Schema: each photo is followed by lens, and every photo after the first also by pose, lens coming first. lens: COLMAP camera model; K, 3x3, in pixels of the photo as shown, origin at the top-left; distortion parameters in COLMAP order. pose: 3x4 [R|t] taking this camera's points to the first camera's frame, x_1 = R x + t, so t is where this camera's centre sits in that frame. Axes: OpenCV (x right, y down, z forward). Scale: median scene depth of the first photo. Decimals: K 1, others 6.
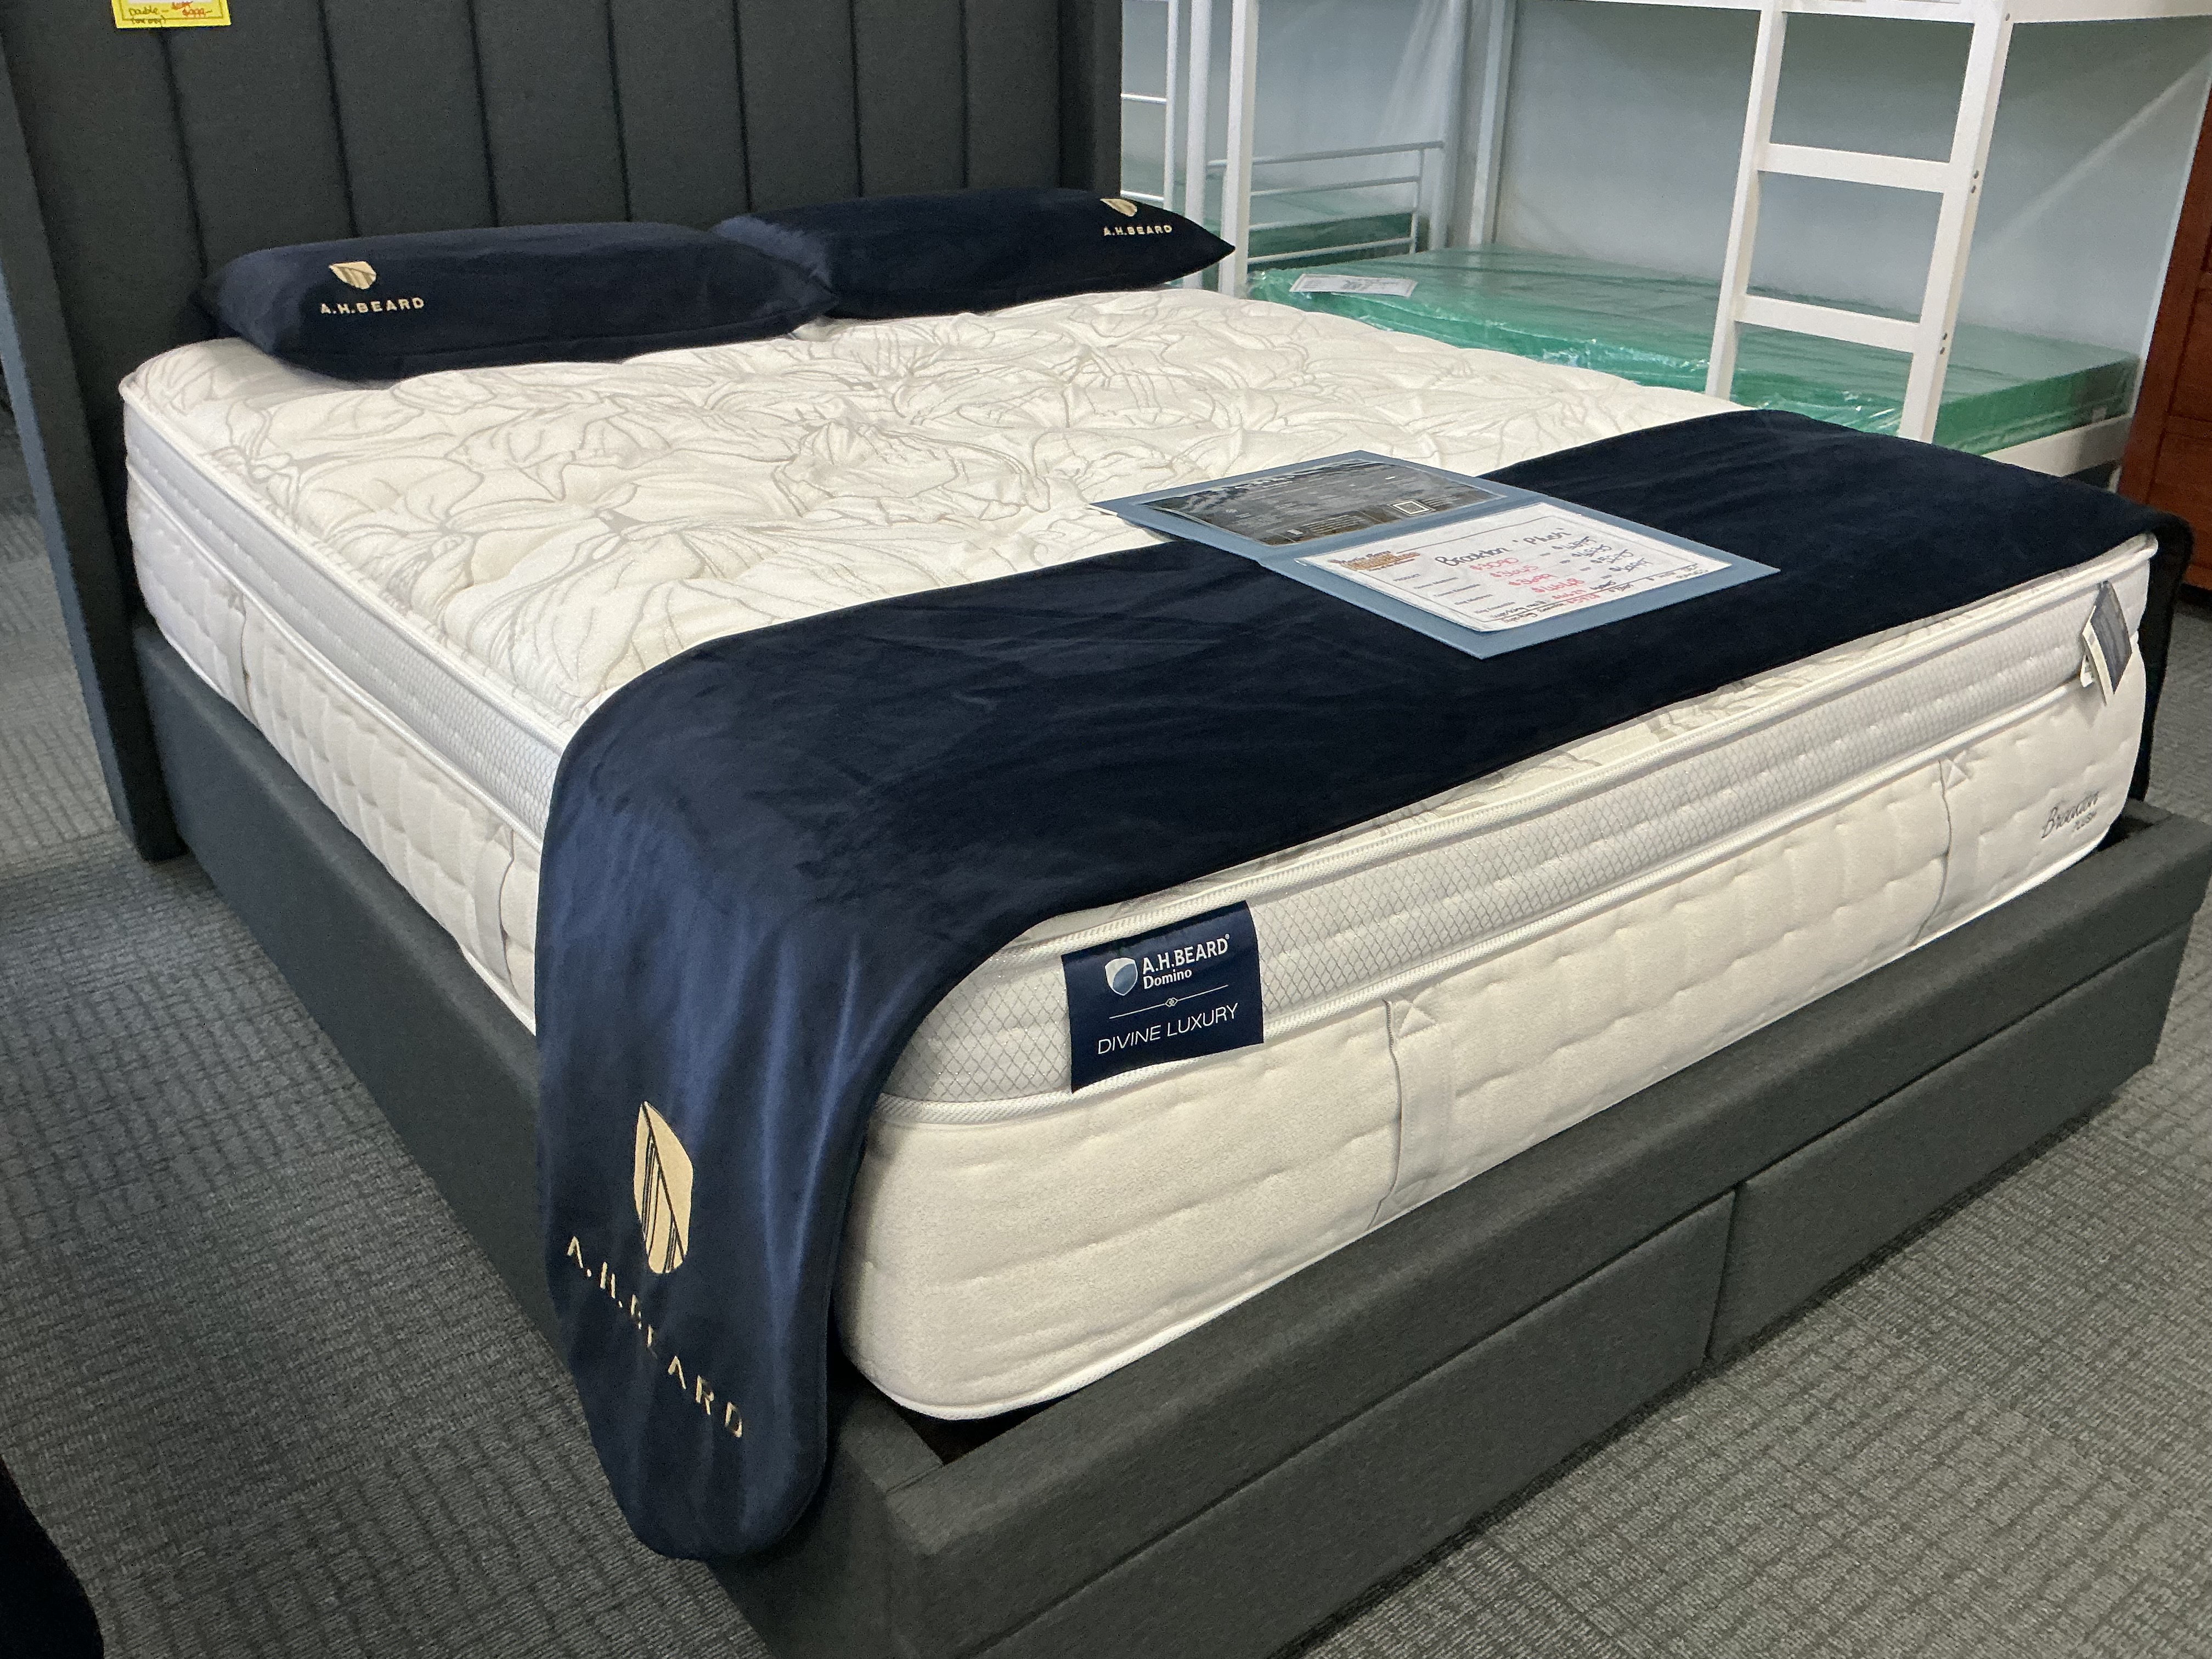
lens RADIAL K [[1871.3, 0, 1106.0], [0, 1871.3, 829.5], [0, 0, 1]] dist [0.091389, -0.190442]
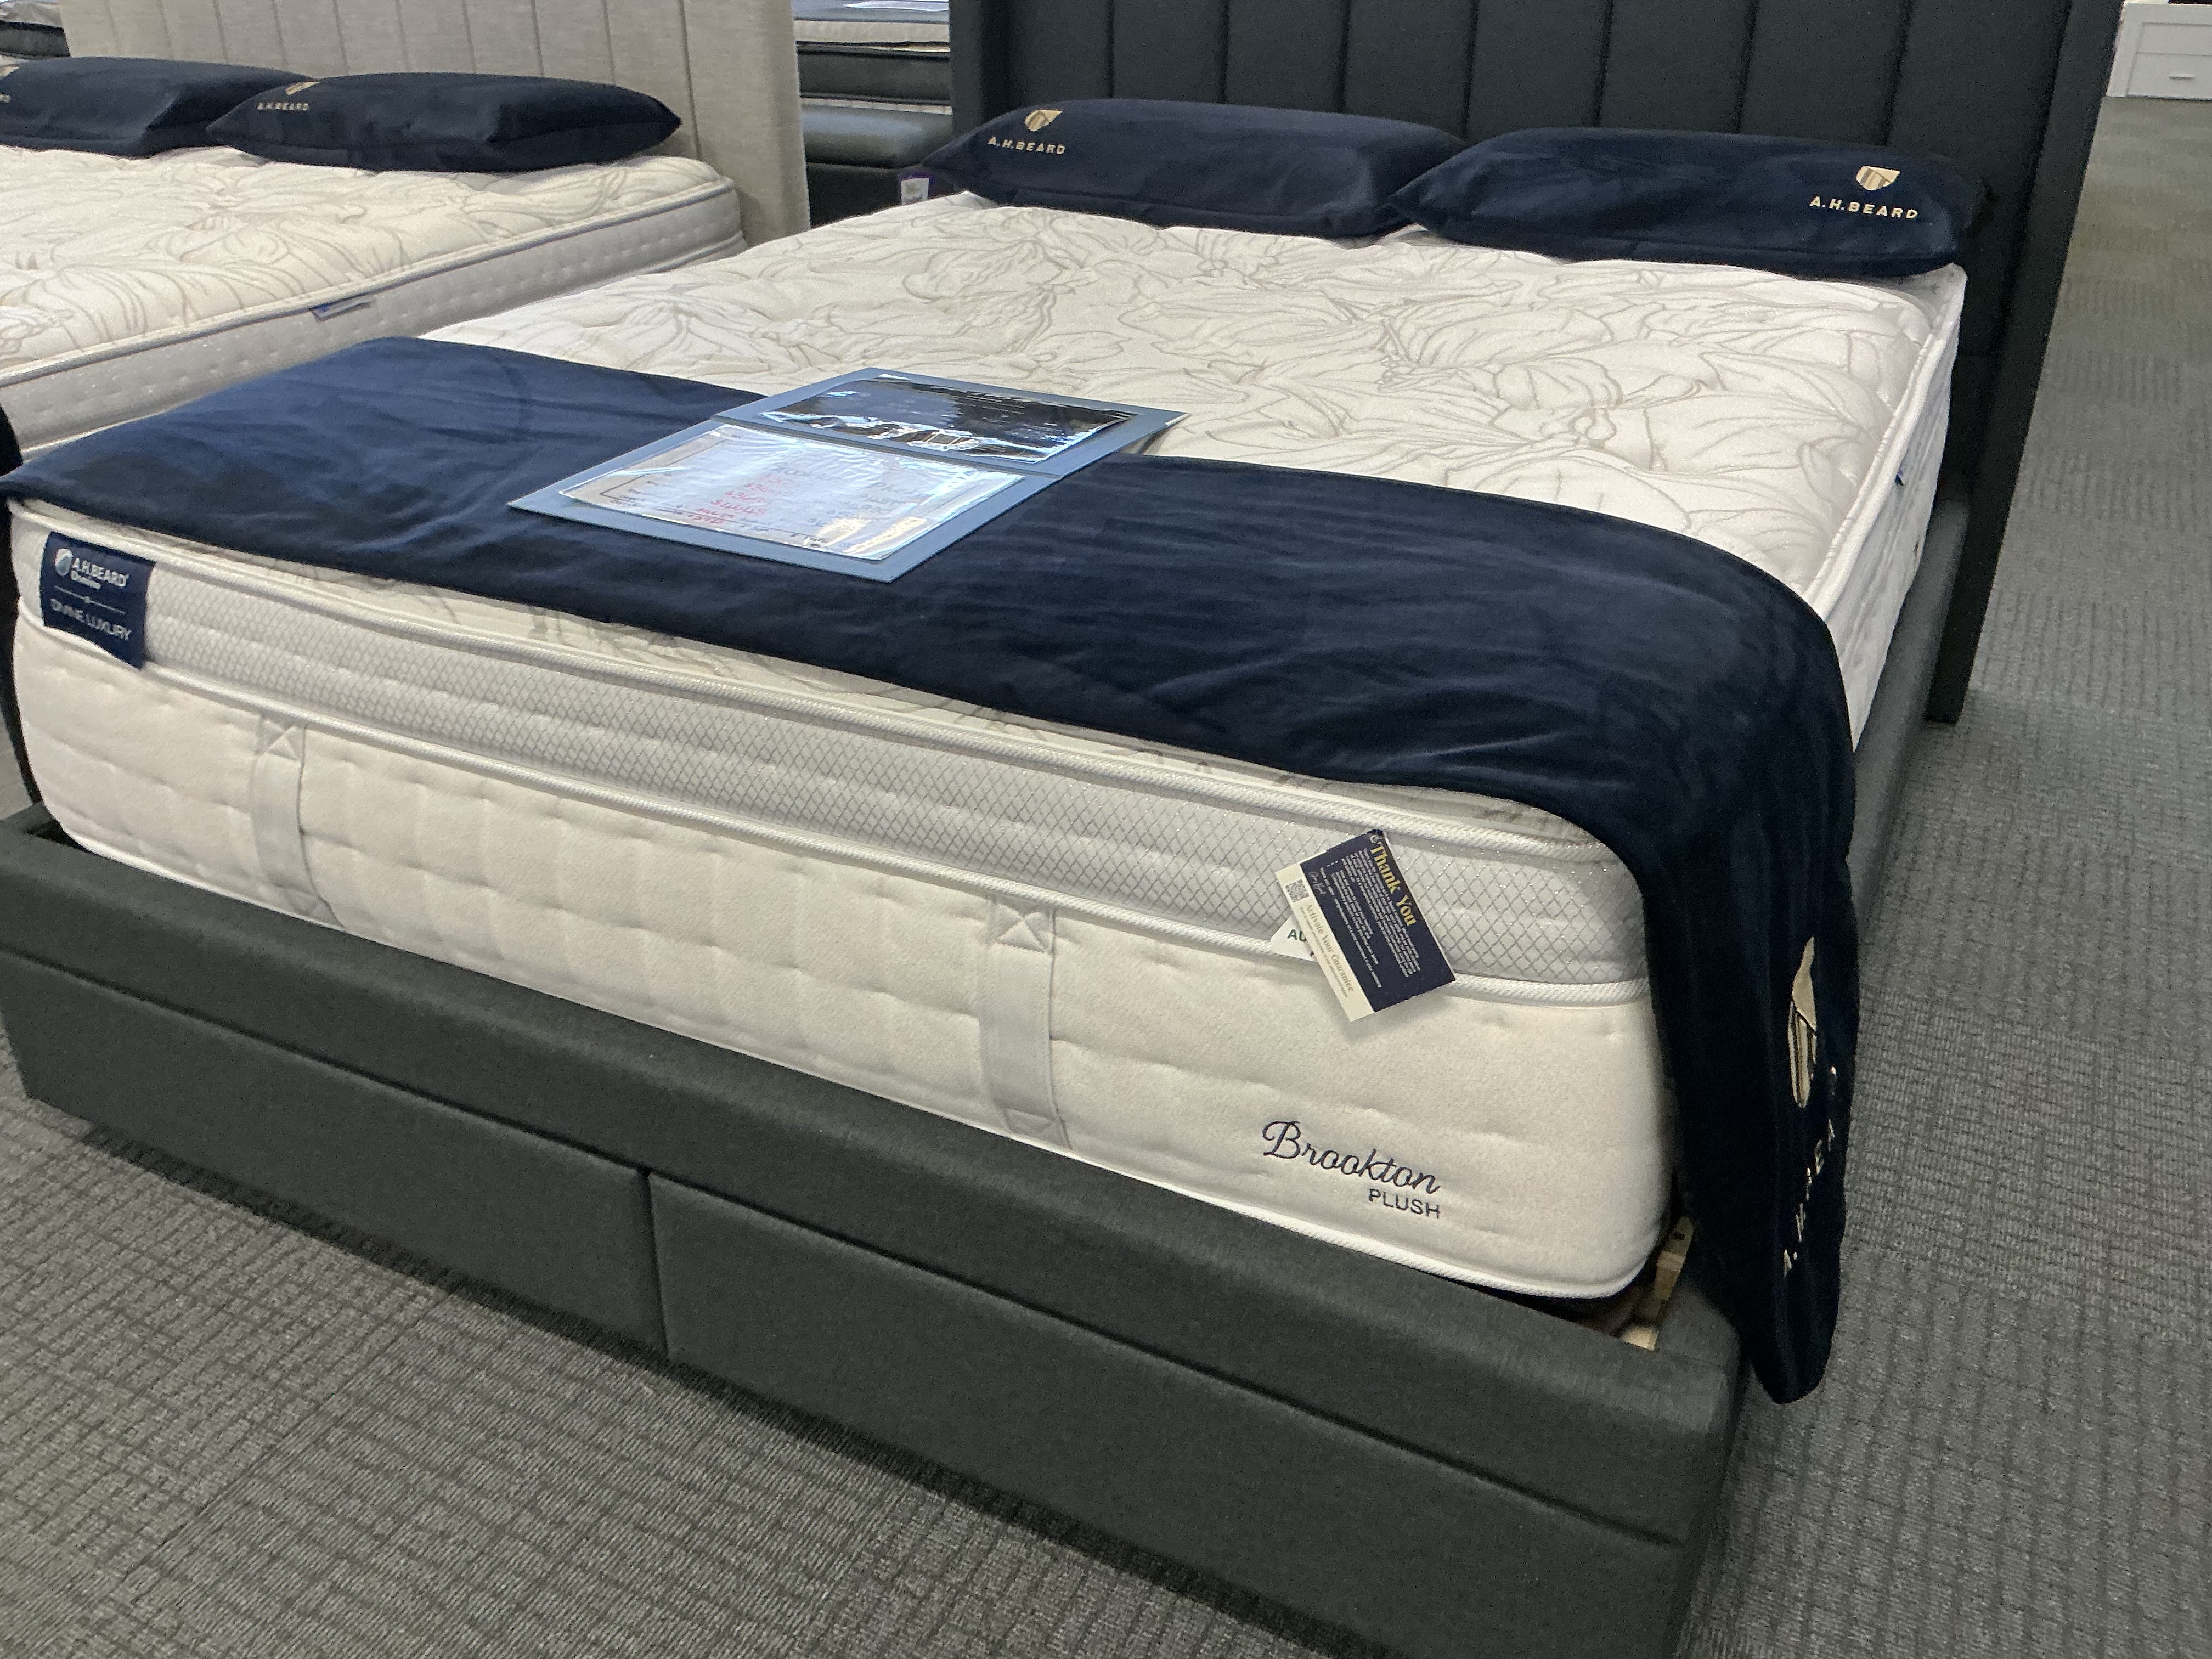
lens RADIAL K [[1871.3, 0, 1106.0], [0, 1871.3, 829.5], [0, 0, 1]] dist [0.091389, -0.190442]
pose [[0.444817, 0.416894, -0.792677, 1.303354], [-0.391075, 0.886636, 0.246855, -0.332544], [0.805728, 0.200191, 0.557428, 0.739087]]
